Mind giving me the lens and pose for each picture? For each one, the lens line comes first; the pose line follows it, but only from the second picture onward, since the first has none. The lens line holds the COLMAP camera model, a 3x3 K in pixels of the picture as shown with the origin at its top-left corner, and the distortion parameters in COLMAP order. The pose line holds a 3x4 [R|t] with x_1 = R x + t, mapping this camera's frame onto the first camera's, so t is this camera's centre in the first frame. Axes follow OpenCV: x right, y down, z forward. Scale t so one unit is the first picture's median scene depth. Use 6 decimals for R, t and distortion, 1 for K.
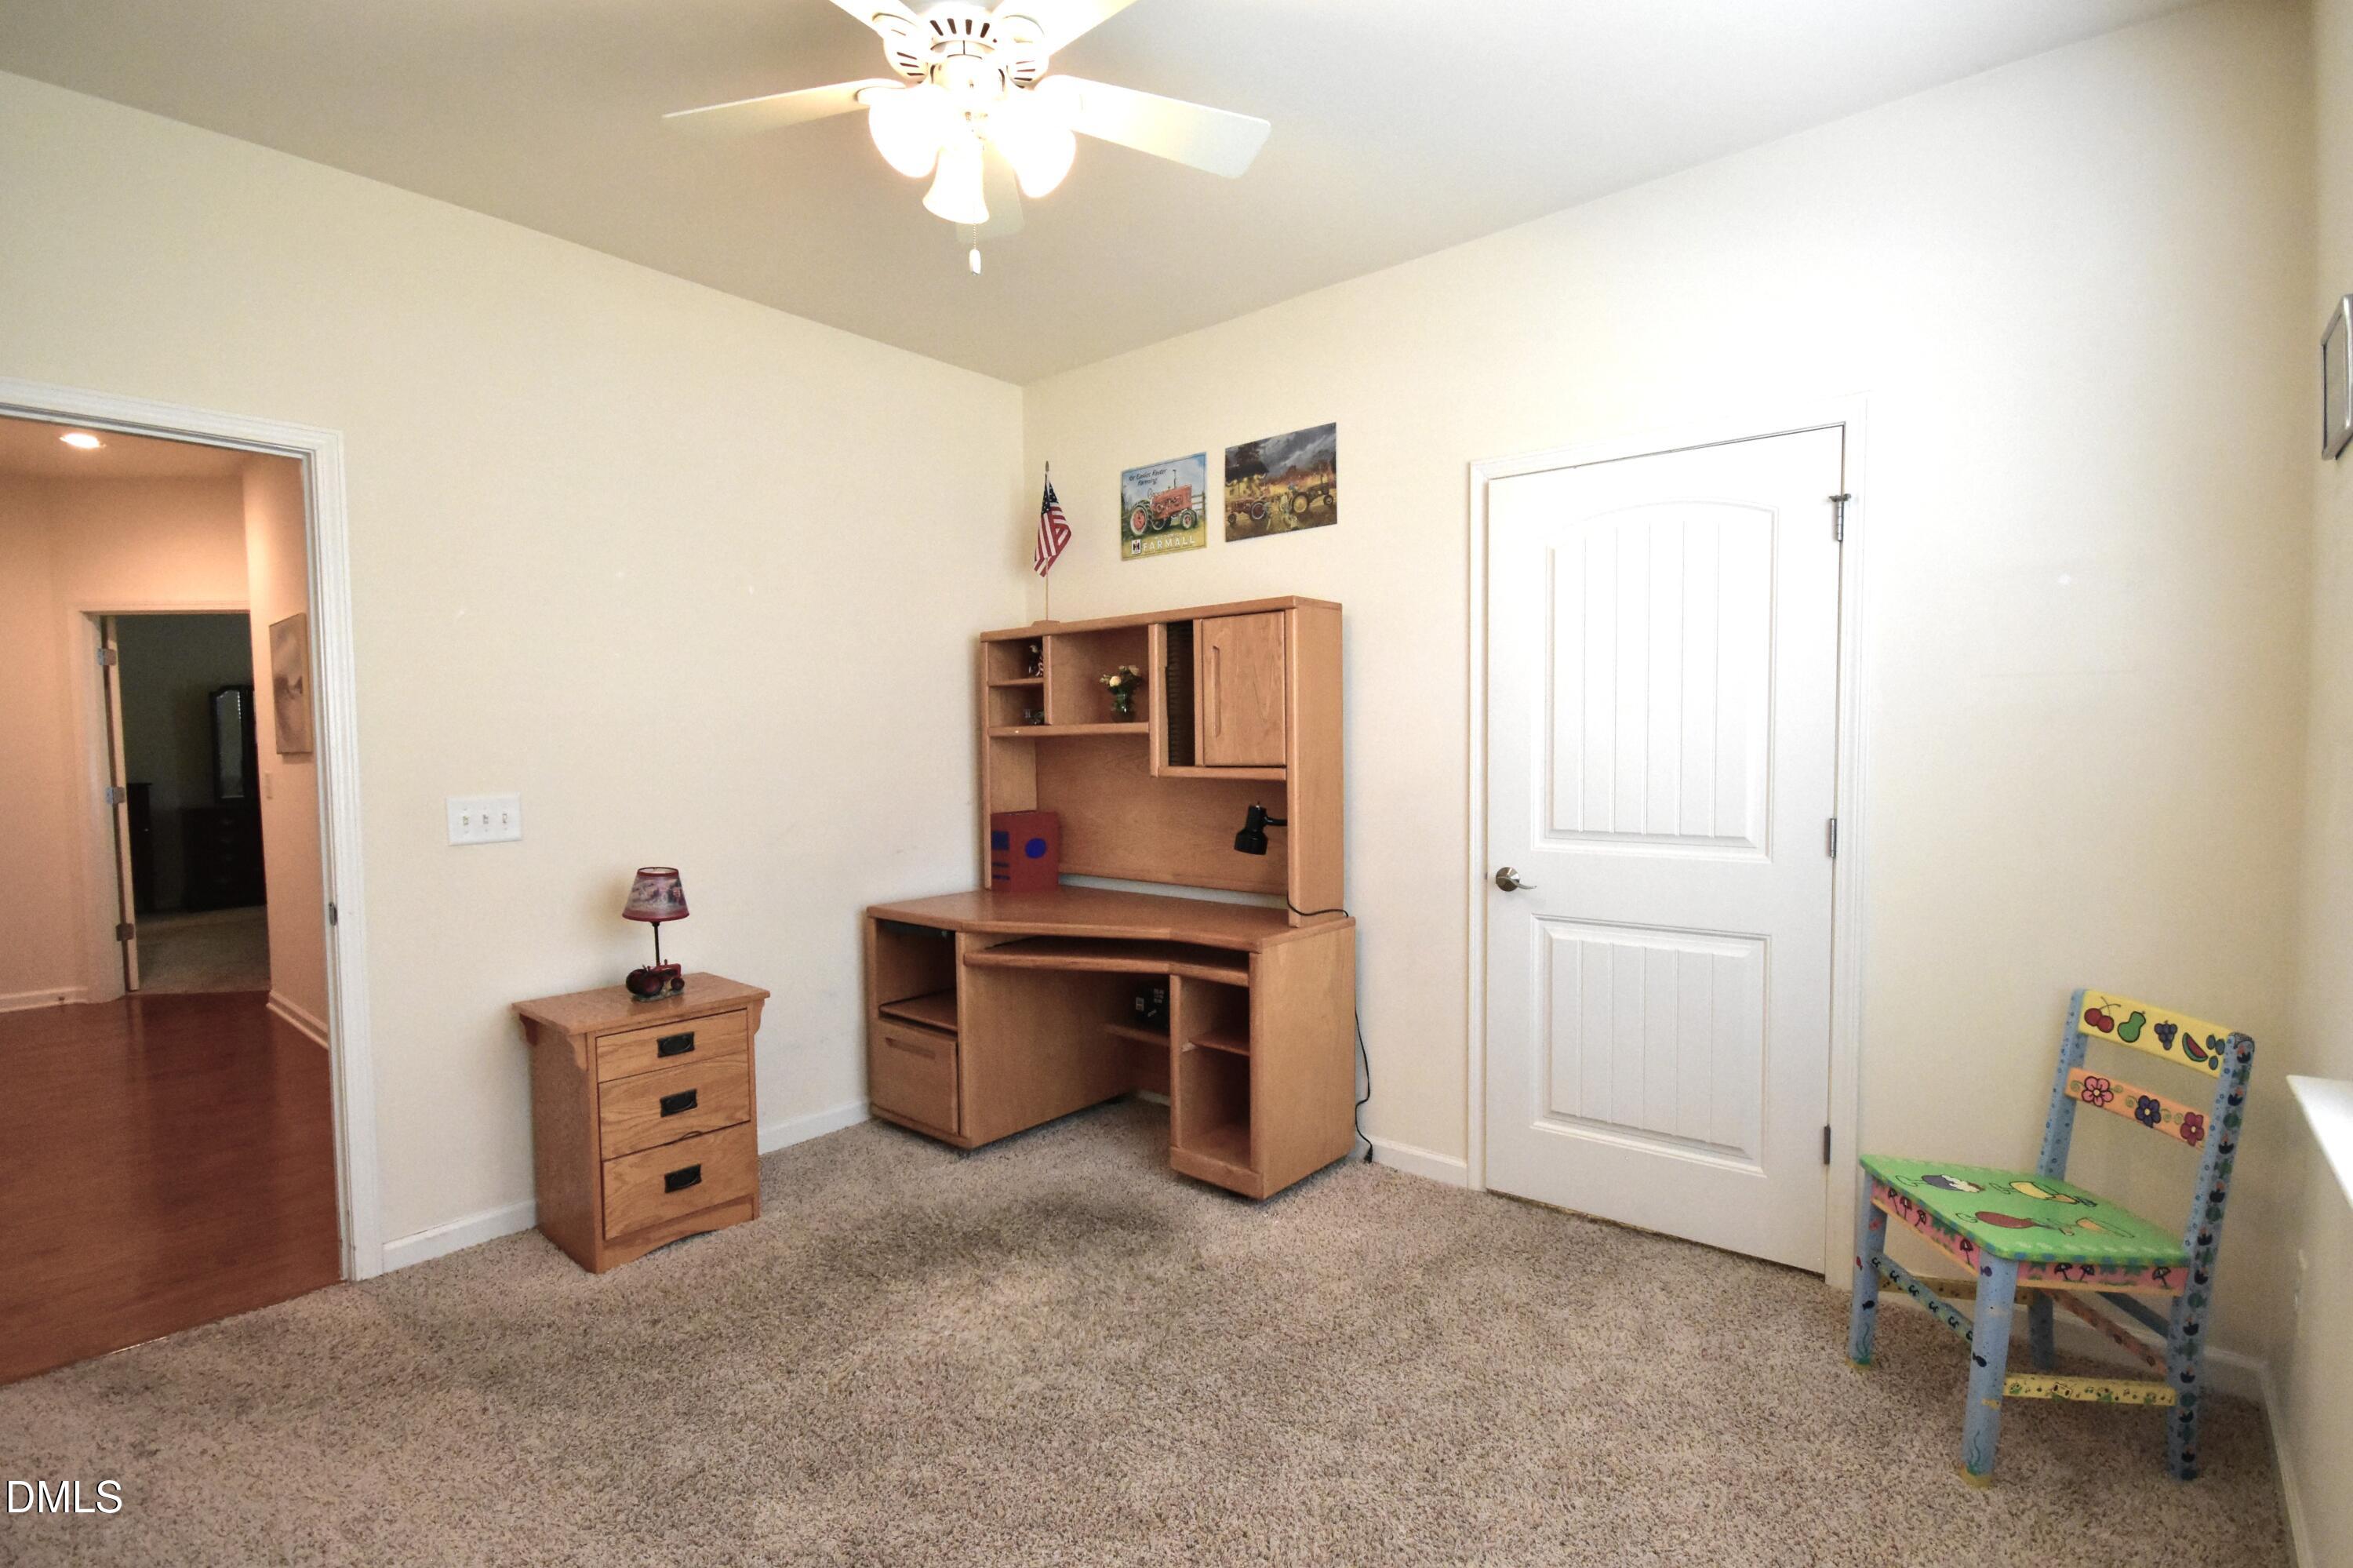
lens RADIAL K [[1073.5, 0, 1184.9], [0, 1073.5, 801.6], [0, 0, 1]] dist [-0.002335, -0.000445]
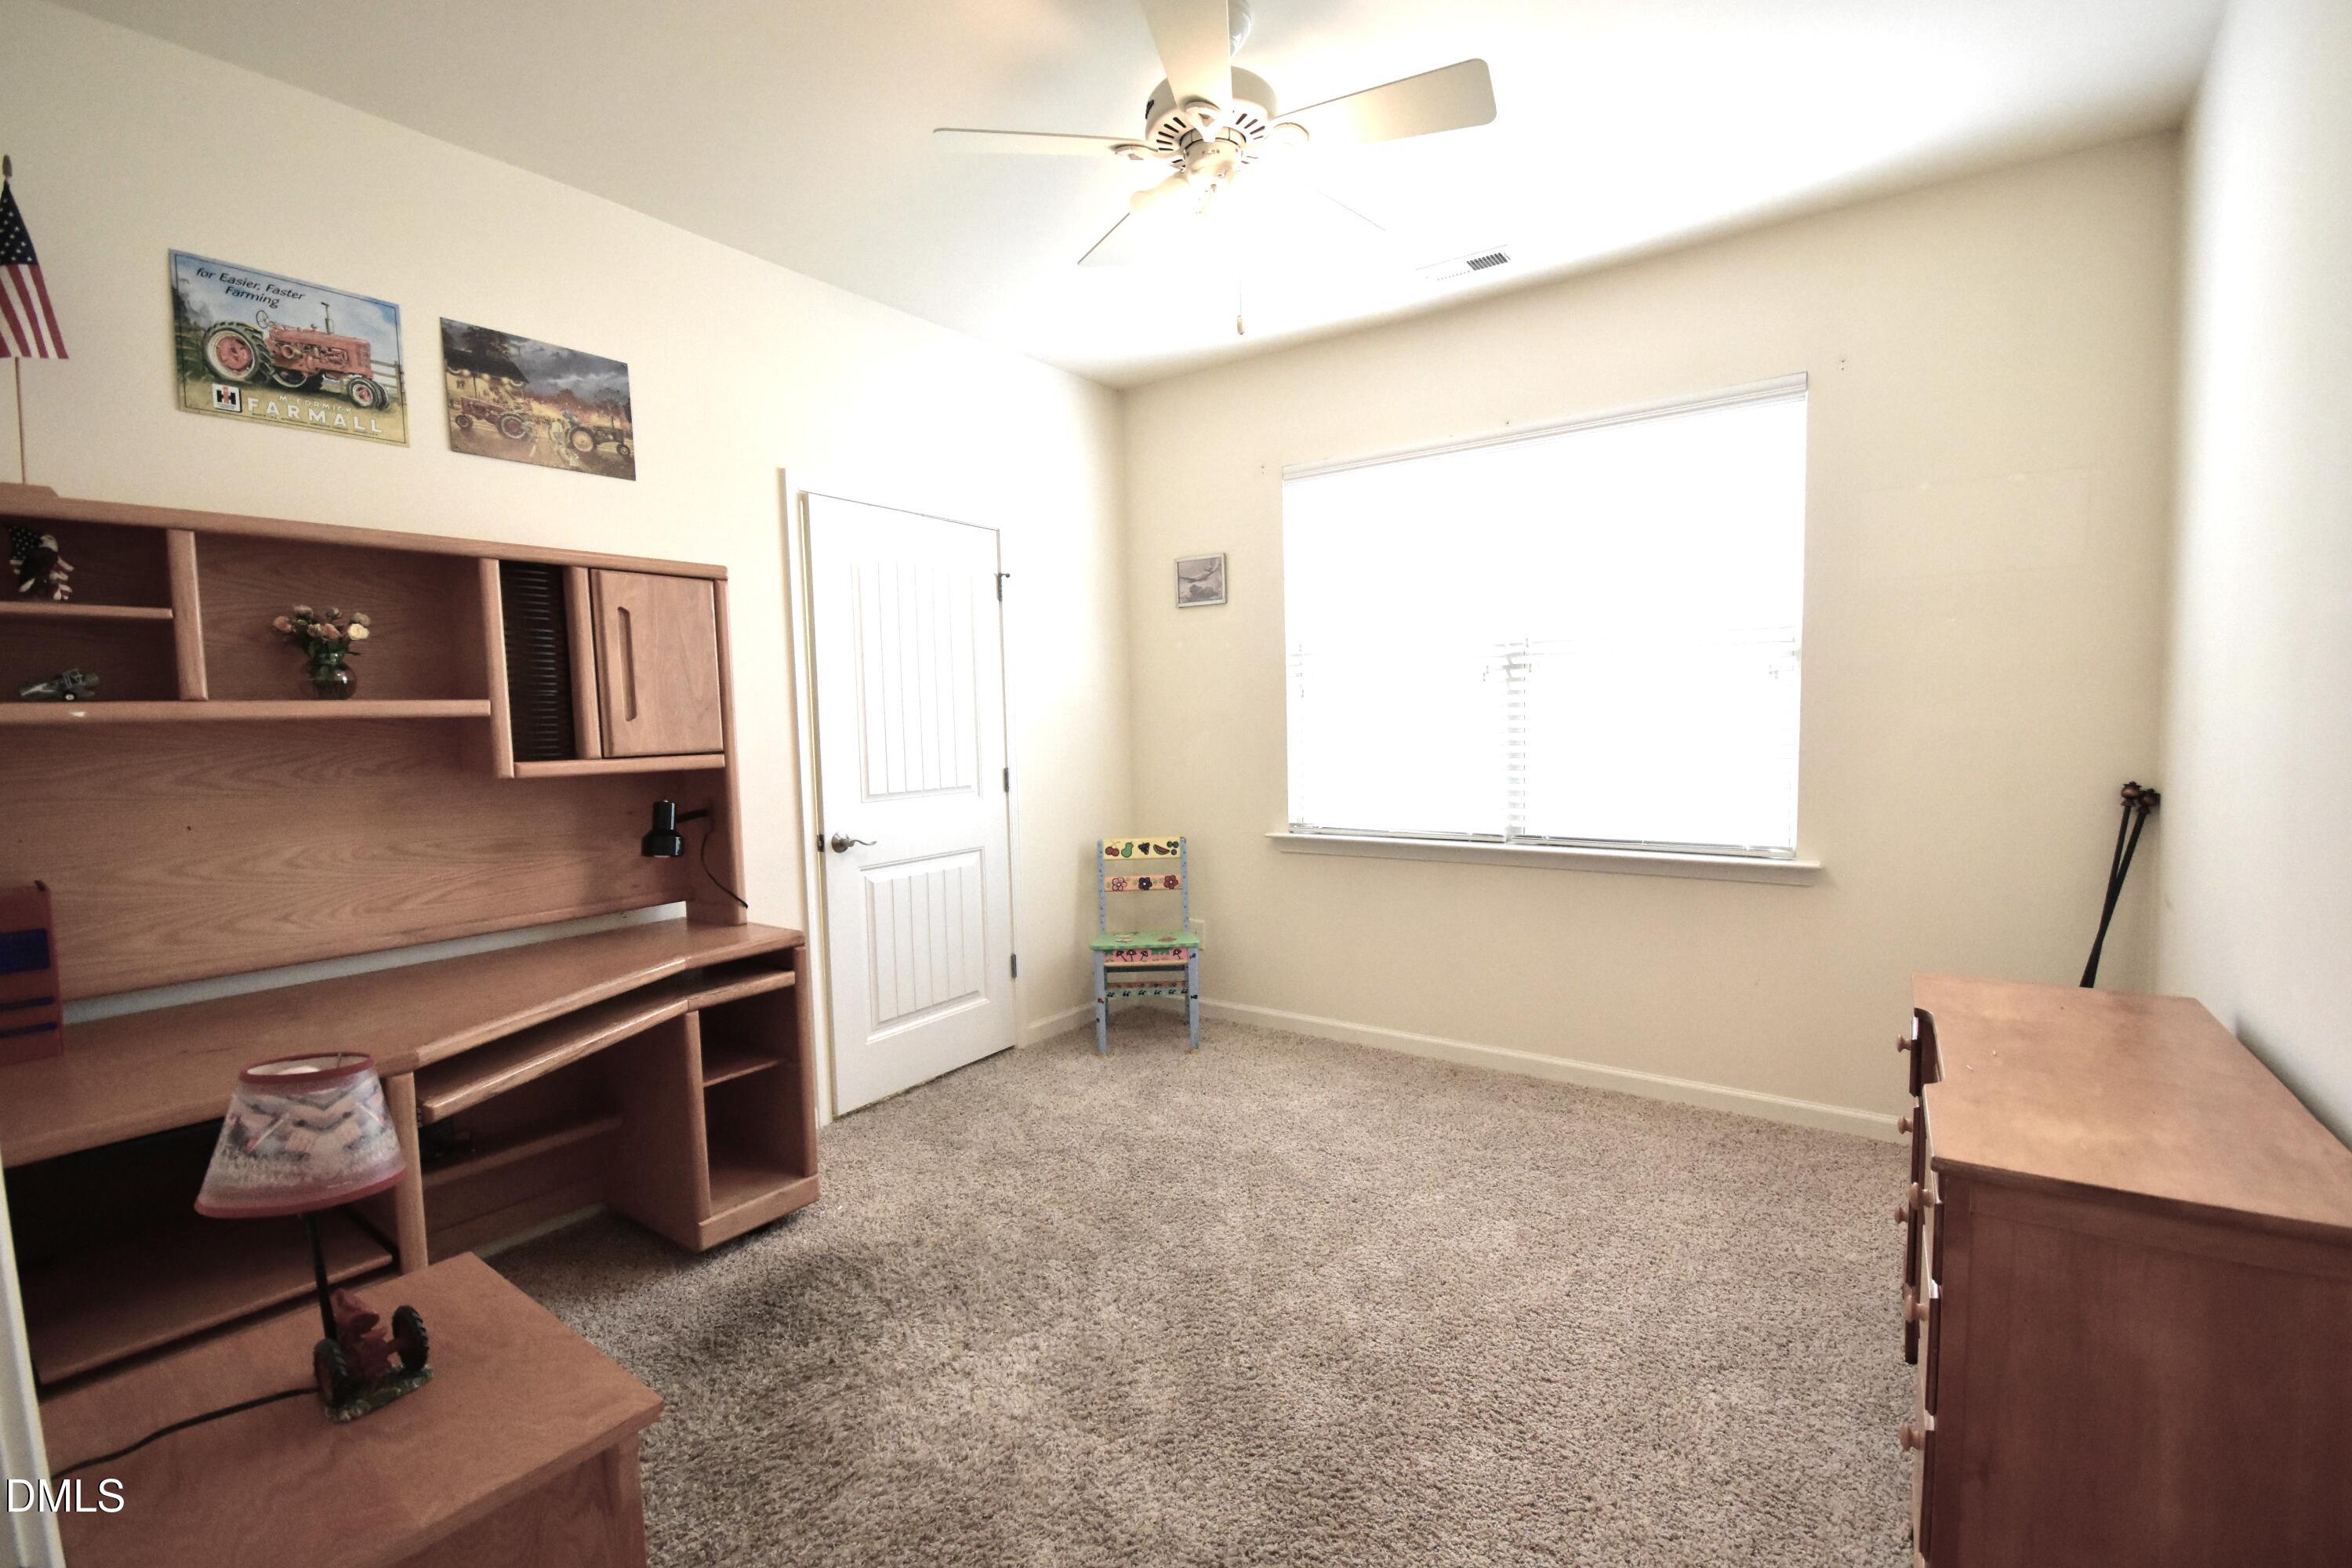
lens RADIAL K [[1026.5, 0, 1187.8], [0, 1026.5, 802.1], [0, 0, 1]] dist [-0.002965, -0.000628]
pose [[-0.067028, -0.073930, 0.995008, -0.796229], [0.078161, 0.993797, 0.079105, -0.028551], [-0.994685, 0.083073, -0.060834, 0.660330]]
